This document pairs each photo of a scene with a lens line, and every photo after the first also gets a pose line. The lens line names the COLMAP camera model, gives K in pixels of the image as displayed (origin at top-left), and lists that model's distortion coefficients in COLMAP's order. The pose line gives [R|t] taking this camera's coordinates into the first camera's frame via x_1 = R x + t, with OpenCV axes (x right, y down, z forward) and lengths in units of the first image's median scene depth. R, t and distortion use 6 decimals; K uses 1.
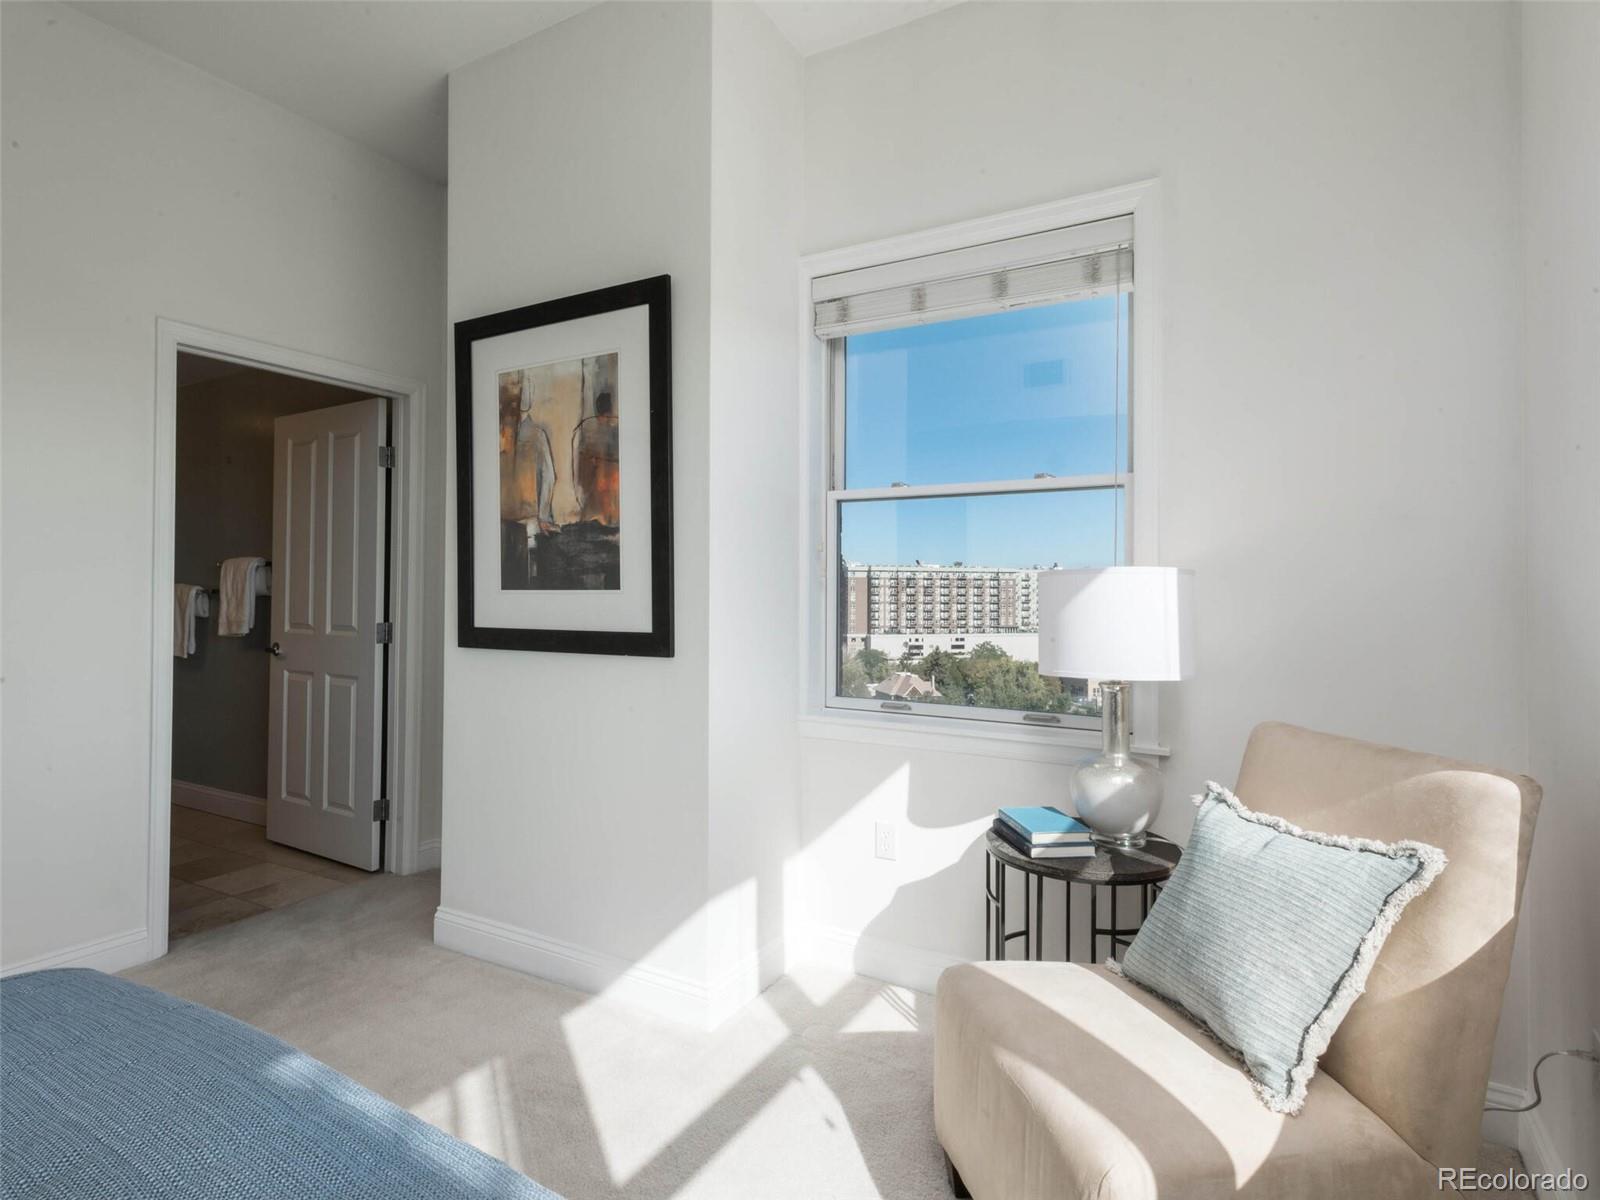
lens RADIAL K [[829.5, 0, 791.3], [0, 829.5, 587.3], [0, 0, 1]] dist [0.014853, -0.005483]
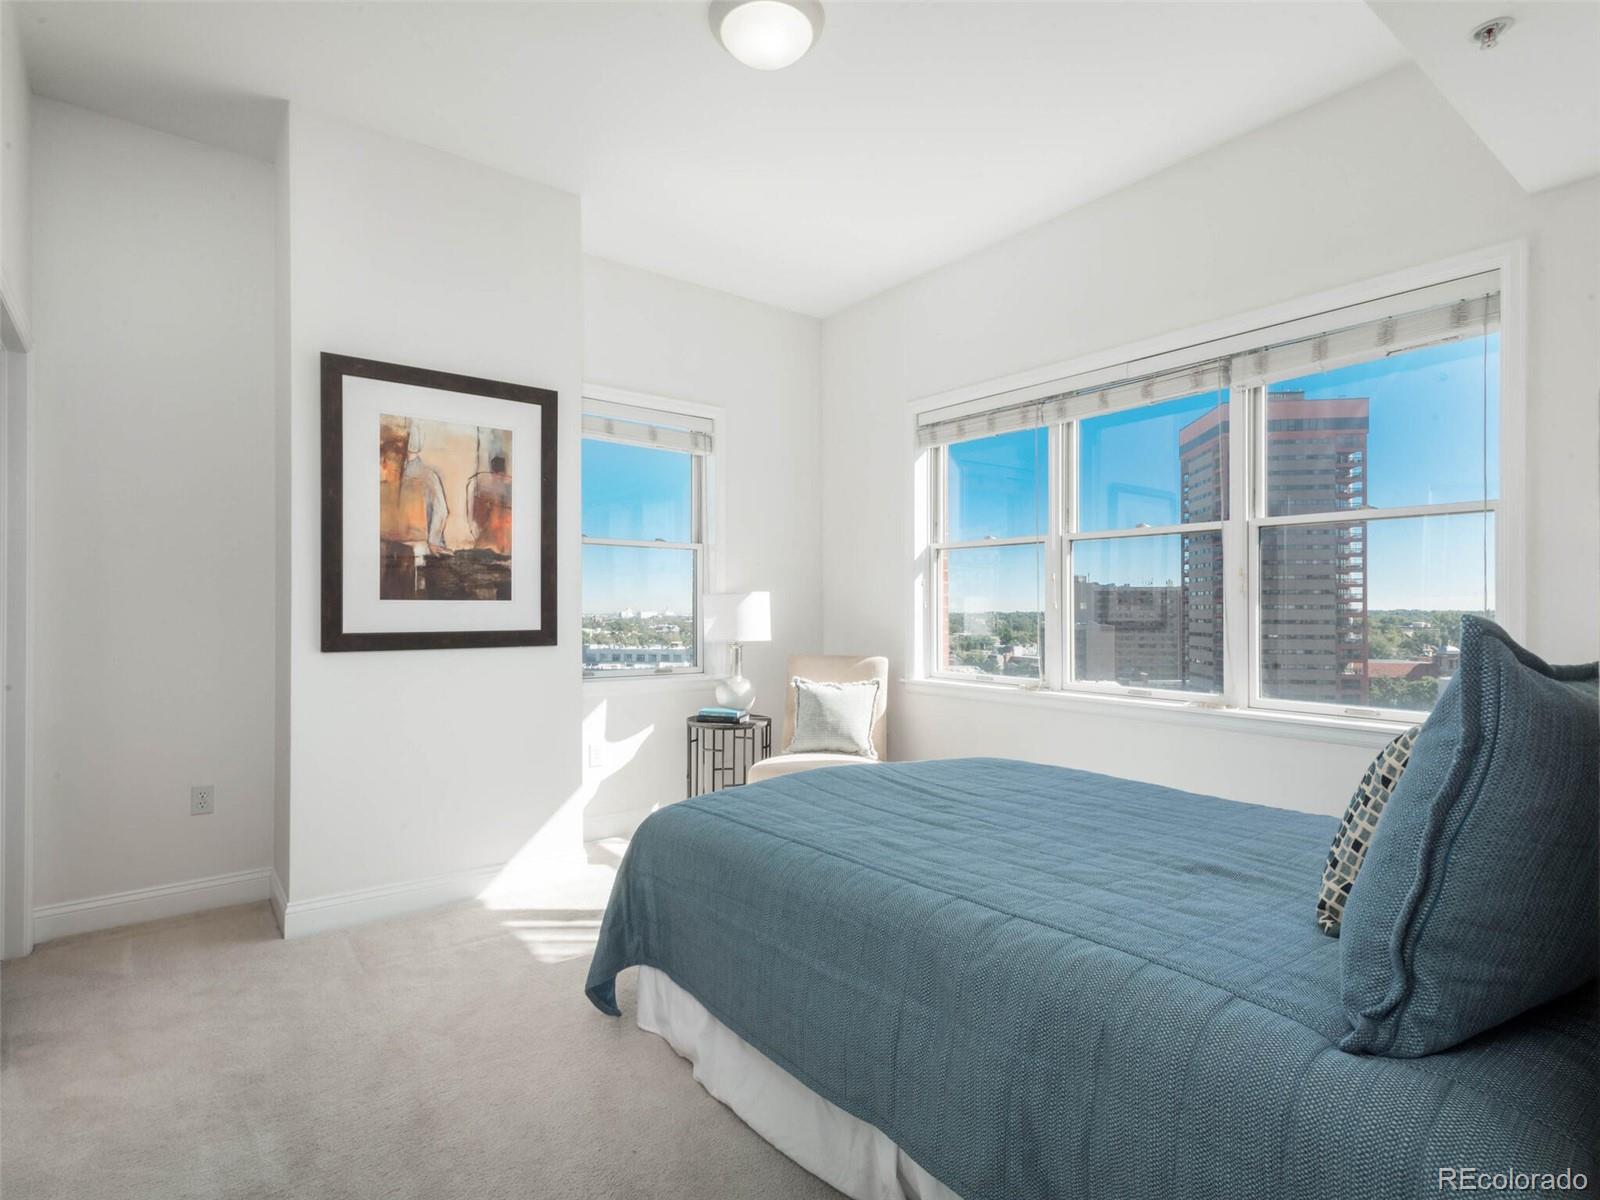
lens RADIAL K [[829.5, 0, 772.3], [0, 829.5, 600.0], [0, 0, 1]] dist [0.014853, -0.005483]
pose [[0.391245, 0.006769, 0.920262, -1.278966], [-0.004868, 0.999974, -0.005286, 0.007080], [-0.920274, -0.002412, 0.391268, 0.045607]]
